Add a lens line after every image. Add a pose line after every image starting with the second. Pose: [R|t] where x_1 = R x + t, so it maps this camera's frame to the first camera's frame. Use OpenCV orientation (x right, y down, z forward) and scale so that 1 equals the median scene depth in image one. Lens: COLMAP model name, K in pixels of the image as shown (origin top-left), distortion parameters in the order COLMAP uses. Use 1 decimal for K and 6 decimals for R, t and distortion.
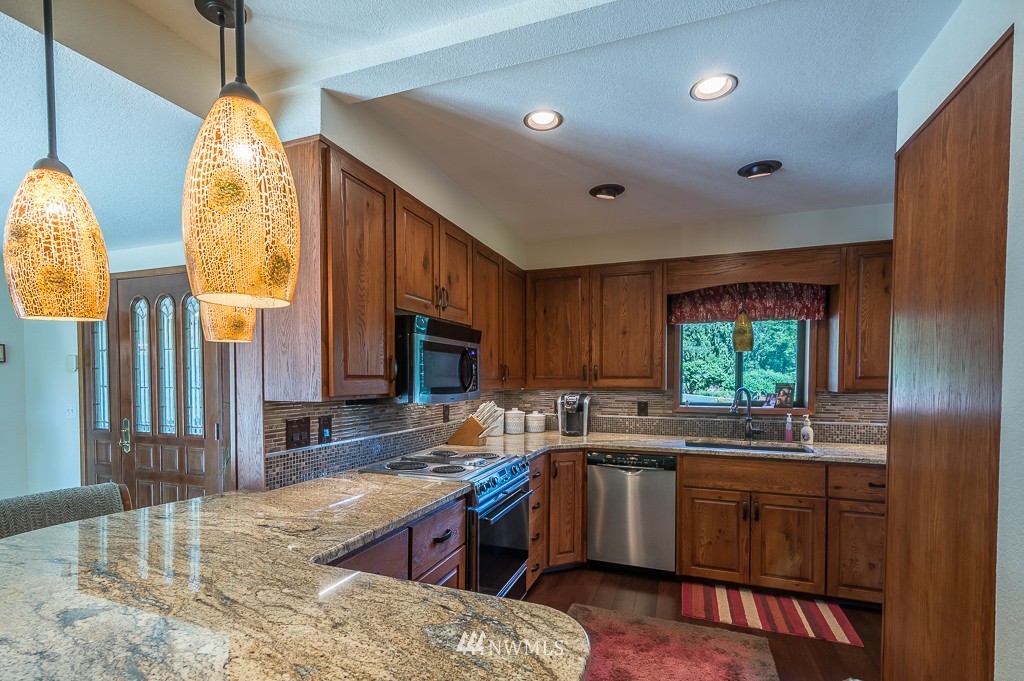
lens RADIAL K [[462.1, 0, 509.4], [0, 462.1, 389.9], [0, 0, 1]] dist [0.000706, 0.000157]
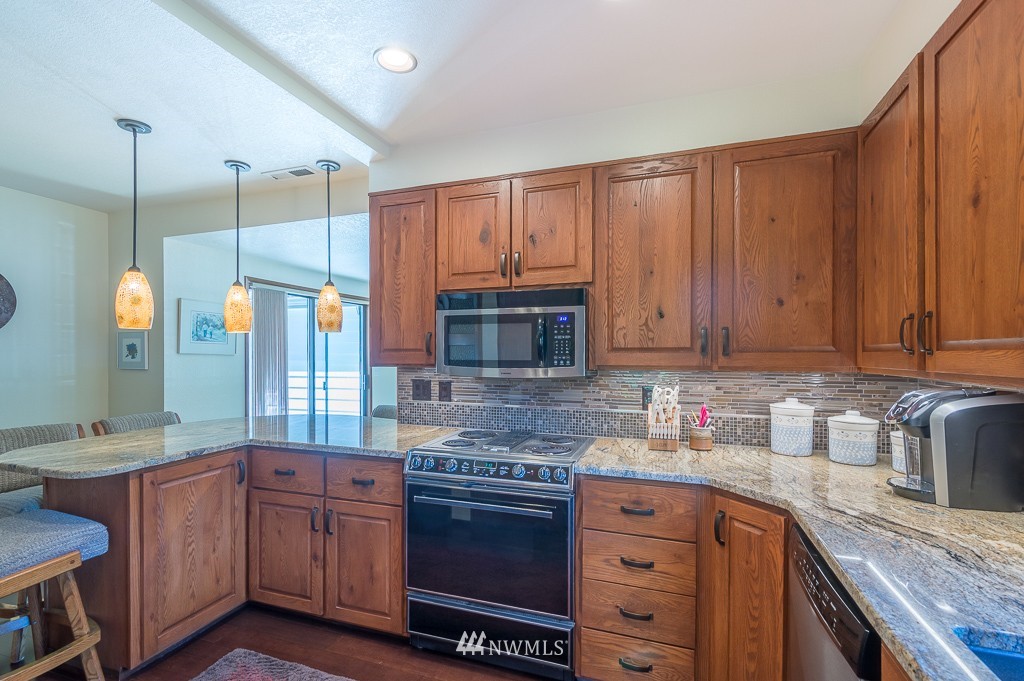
lens RADIAL K [[476.3, 0, 515.1], [0, 476.3, 352.6], [0, 0, 1]] dist [0.000289, 0.000341]
pose [[0.016091, -0.002860, -0.999866, 1.051029], [-0.021507, 0.999764, -0.003206, -0.024006], [0.999639, 0.021556, 0.016026, 1.305185]]
